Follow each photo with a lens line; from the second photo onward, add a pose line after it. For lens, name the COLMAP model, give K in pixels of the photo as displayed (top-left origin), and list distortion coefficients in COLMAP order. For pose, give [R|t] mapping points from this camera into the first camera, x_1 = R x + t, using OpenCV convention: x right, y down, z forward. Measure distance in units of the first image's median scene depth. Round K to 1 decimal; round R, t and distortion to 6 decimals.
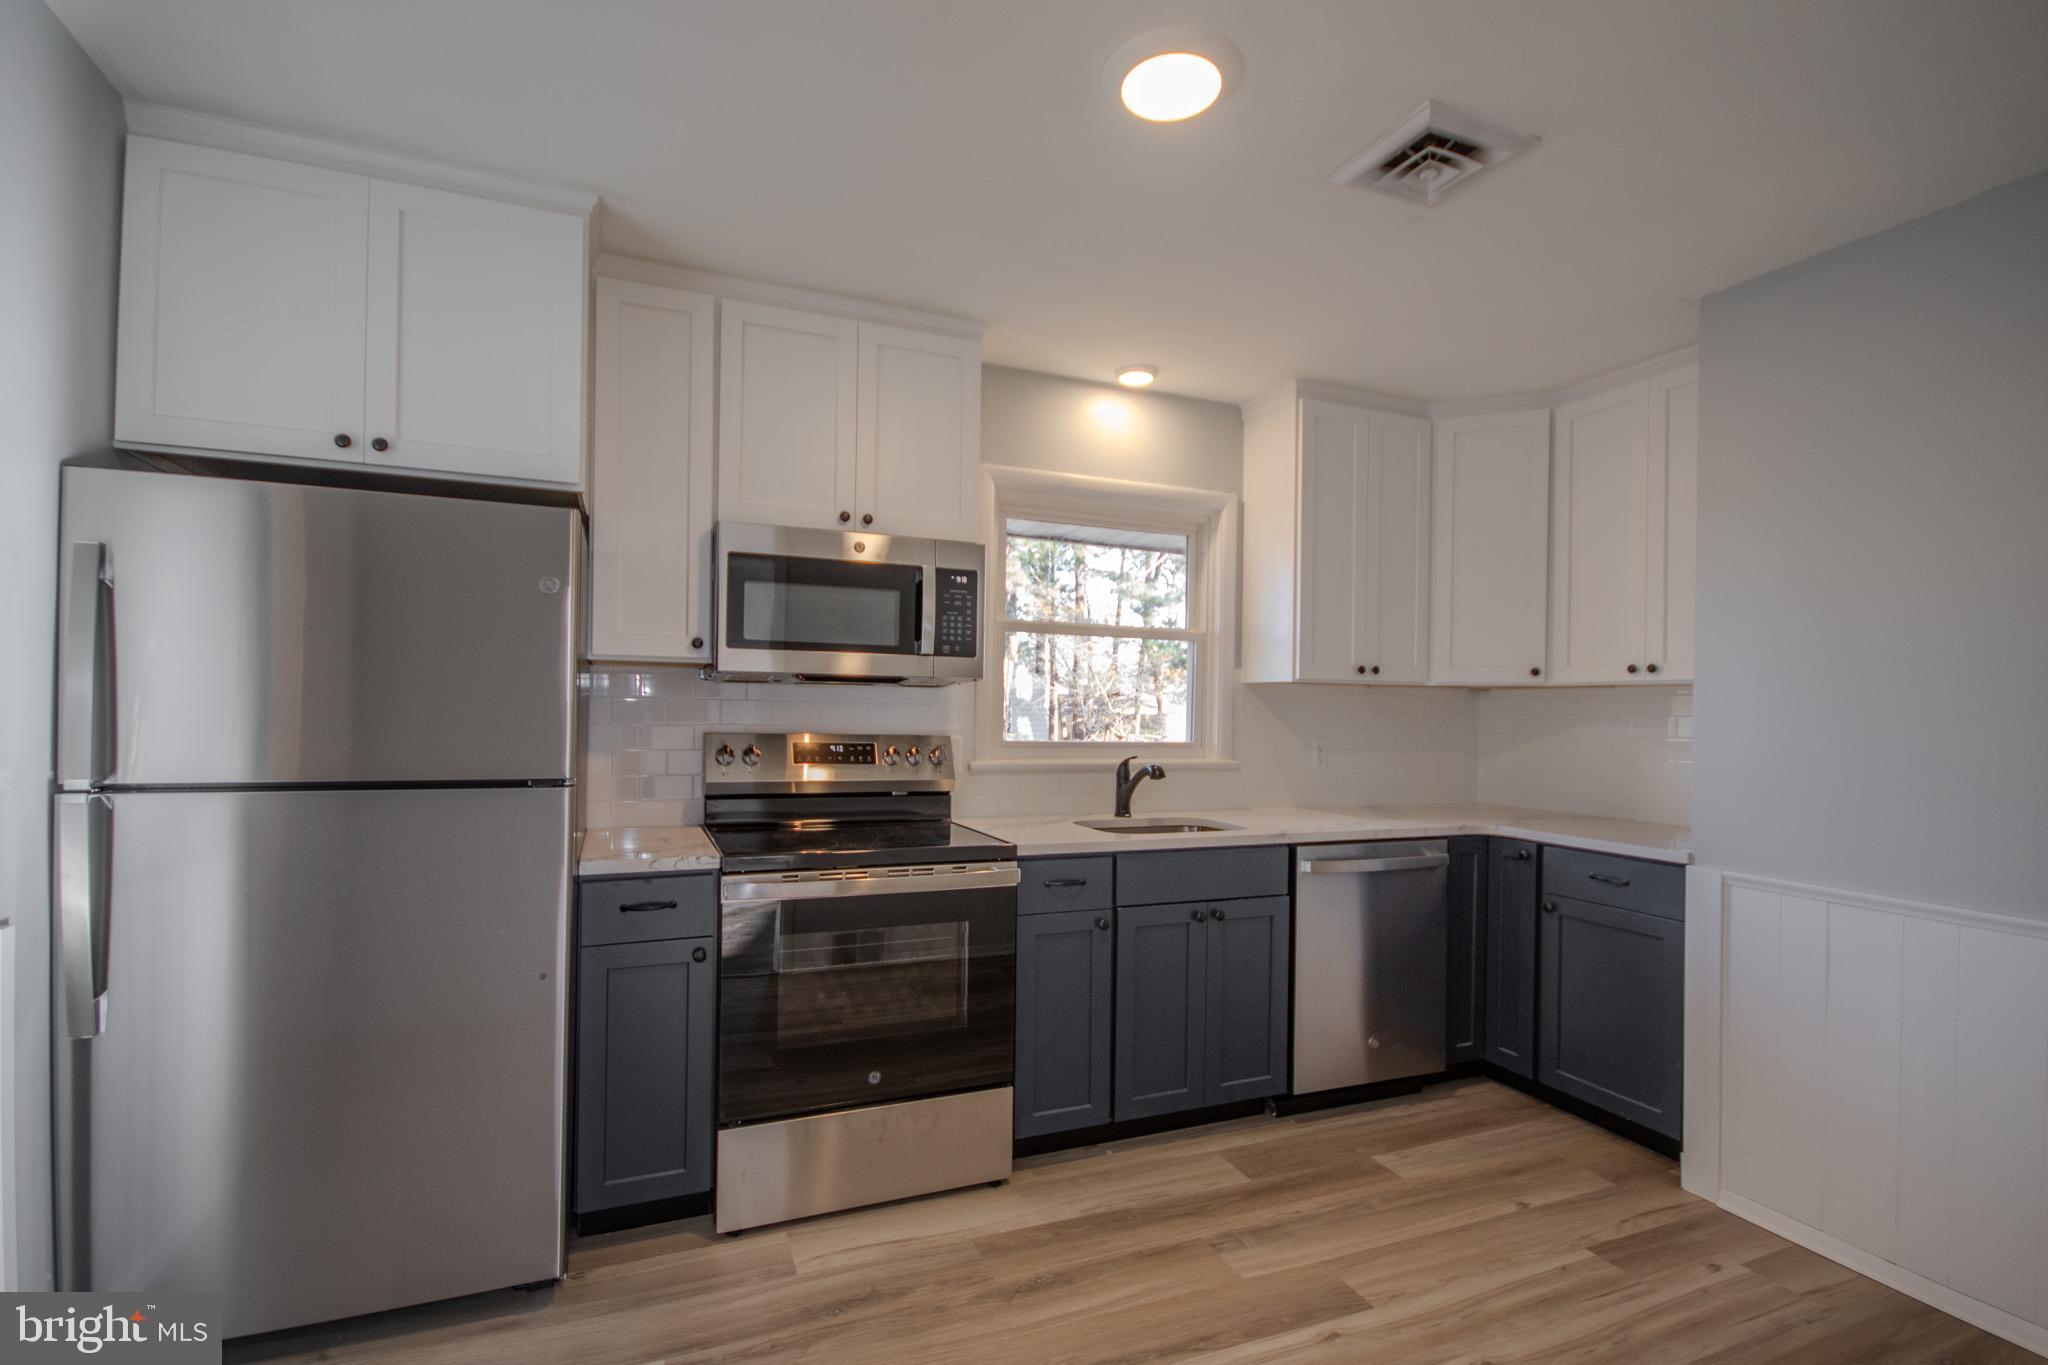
lens RADIAL K [[950.9, 0, 1030.0], [0, 950.9, 712.6], [0, 0, 1]] dist [-0.001527, -0.001419]
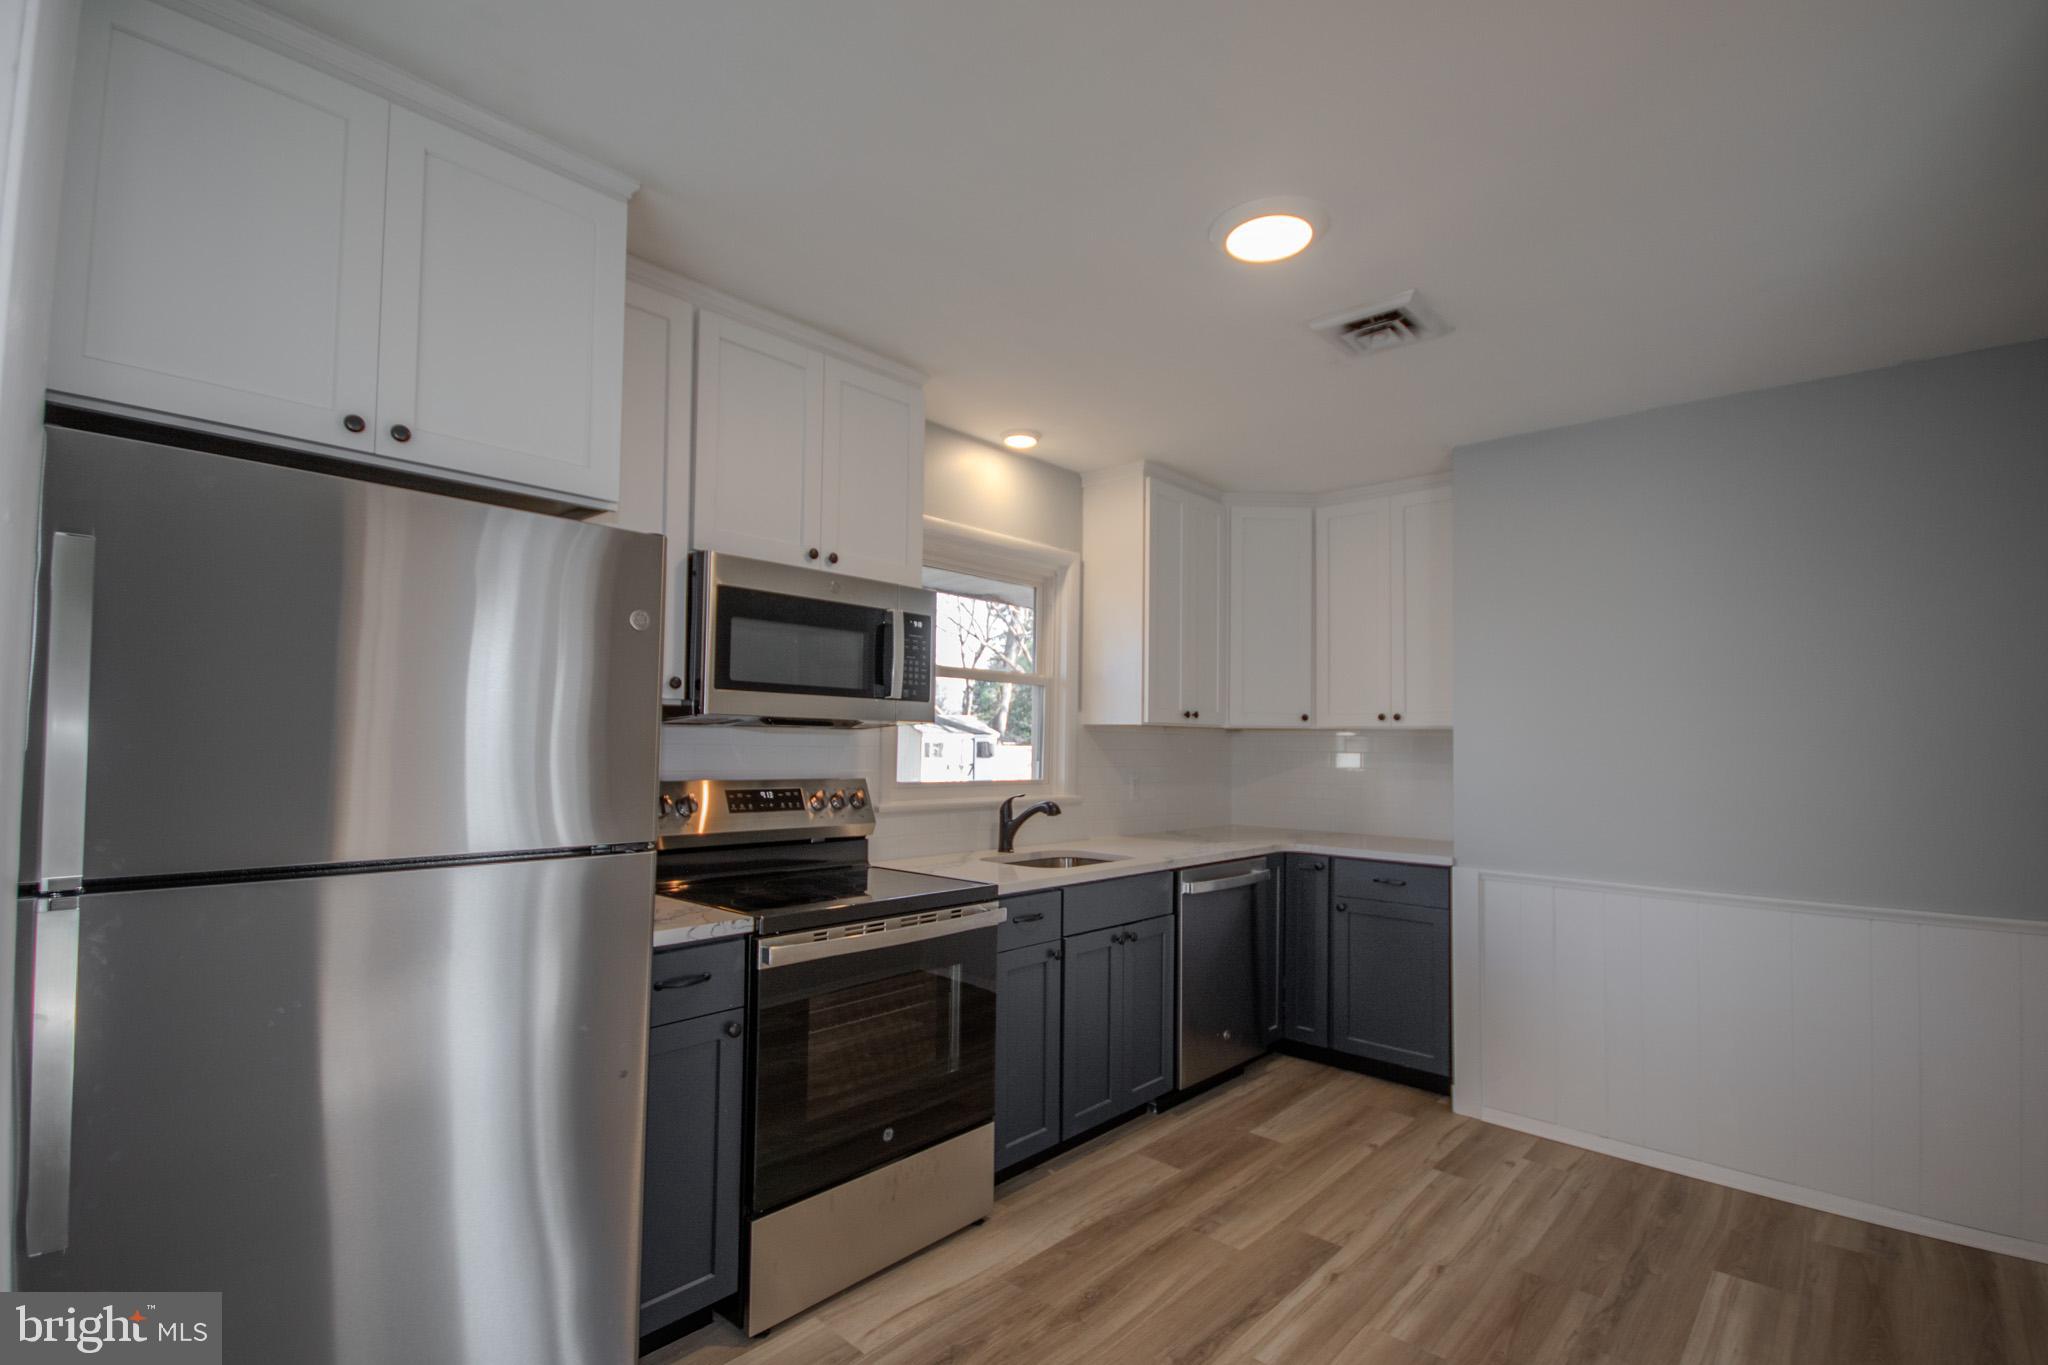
lens RADIAL K [[950.9, 0, 1030.0], [0, 950.9, 712.6], [0, 0, 1]] dist [-0.001527, -0.001419]
pose [[0.903236, 0.010965, 0.429005, -0.404605], [0.001793, 0.999568, -0.029322, -0.017059], [-0.429141, 0.027254, 0.902826, 0.042557]]
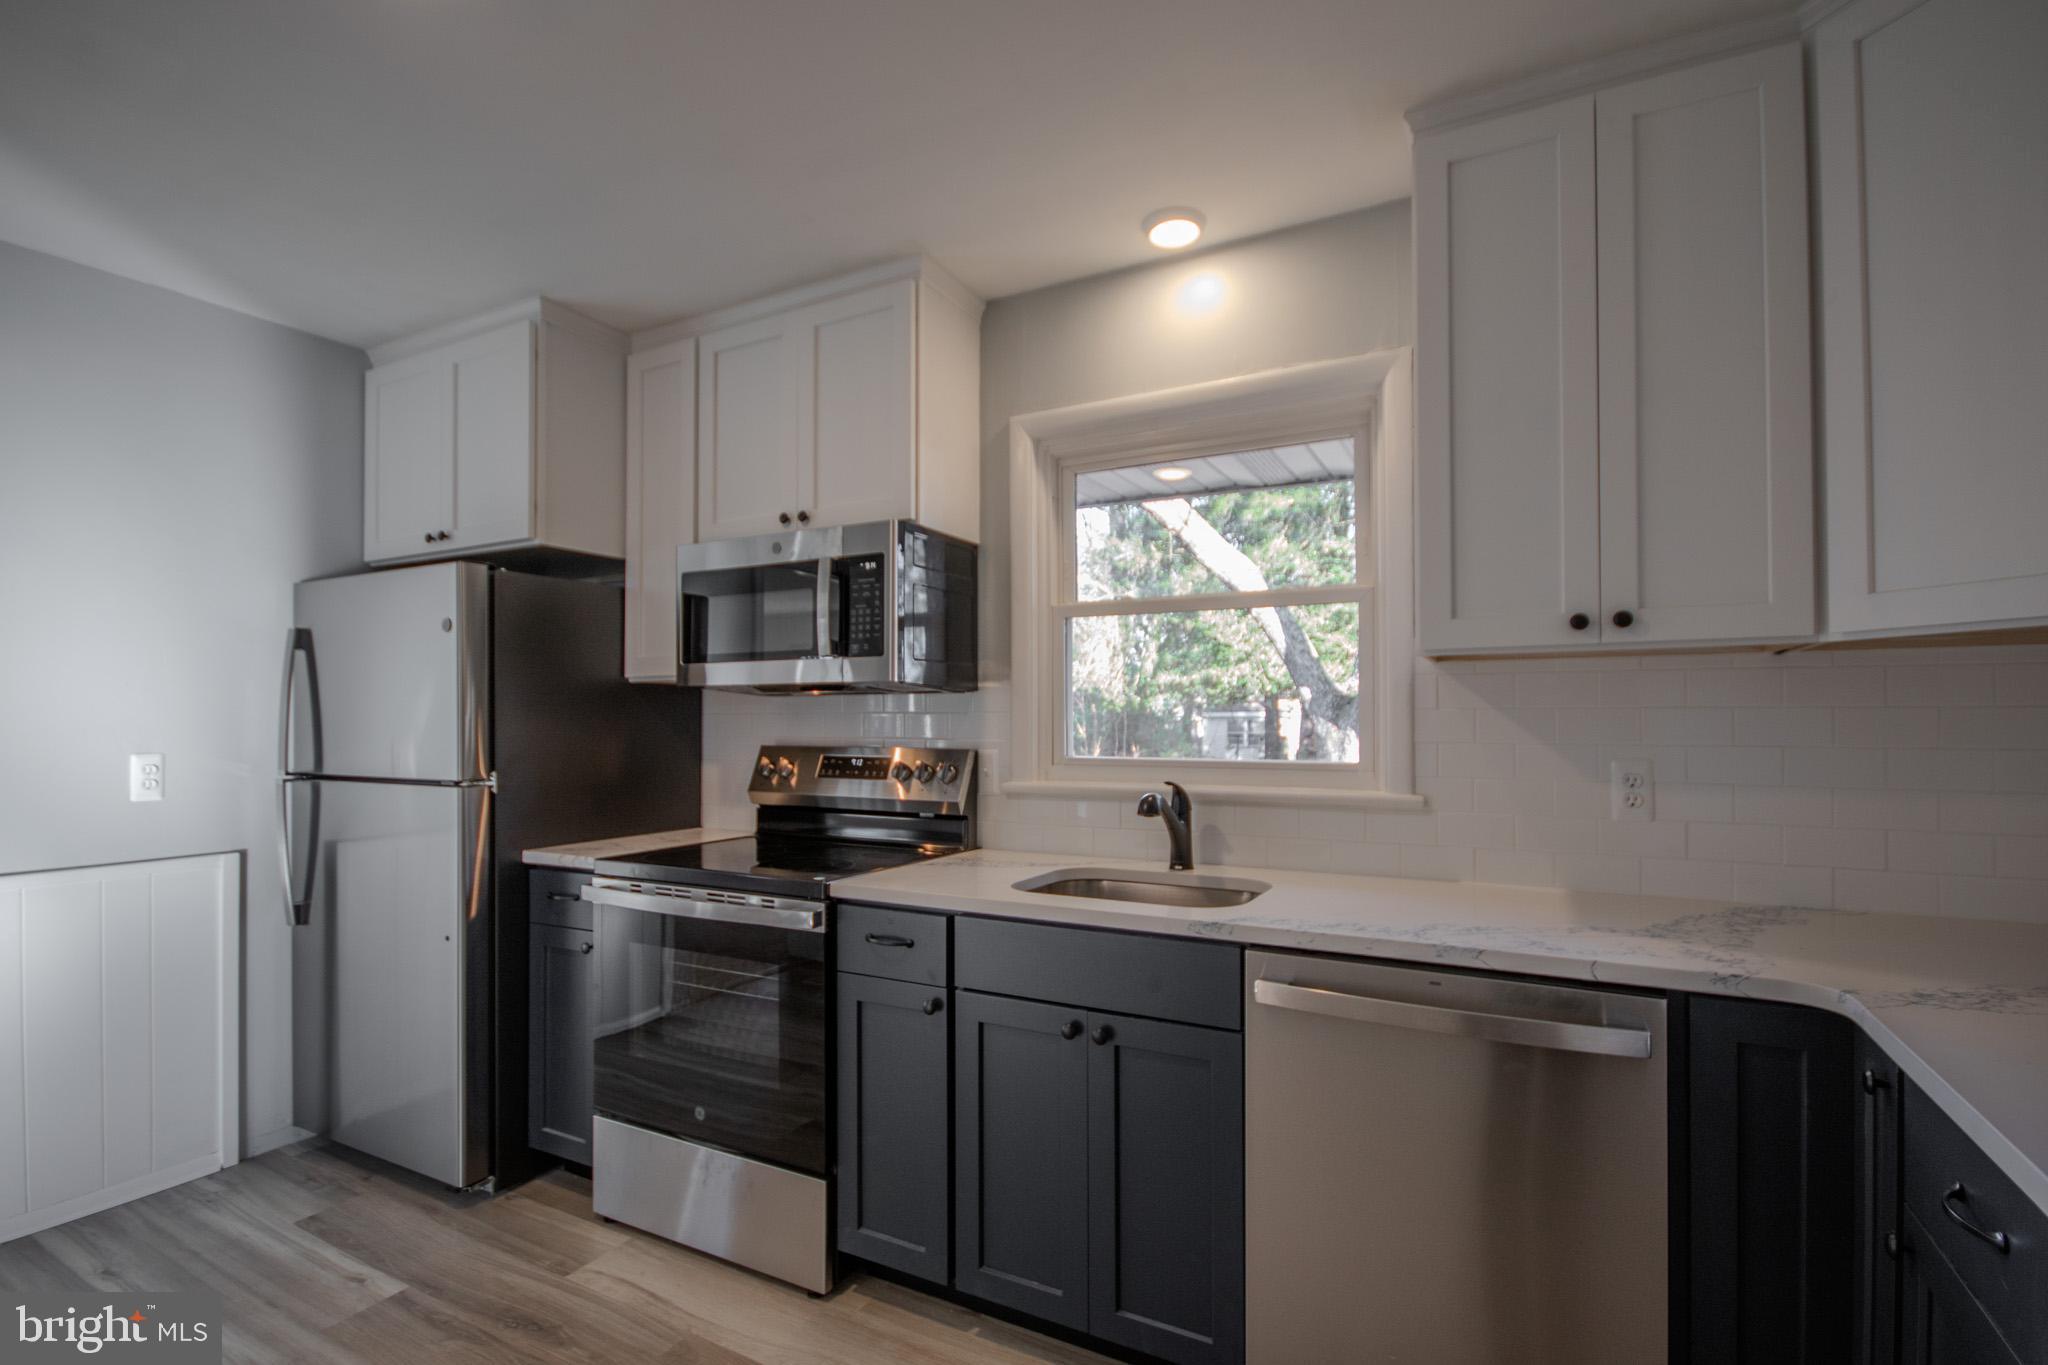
lens RADIAL K [[950.9, 0, 1030.0], [0, 950.9, 712.6], [0, 0, 1]] dist [-0.001527, -0.001419]
pose [[0.630321, -0.025817, -0.775905, 0.690046], [0.010679, 0.999641, -0.024586, 0.014469], [0.776261, 0.007211, 0.630370, 0.587645]]
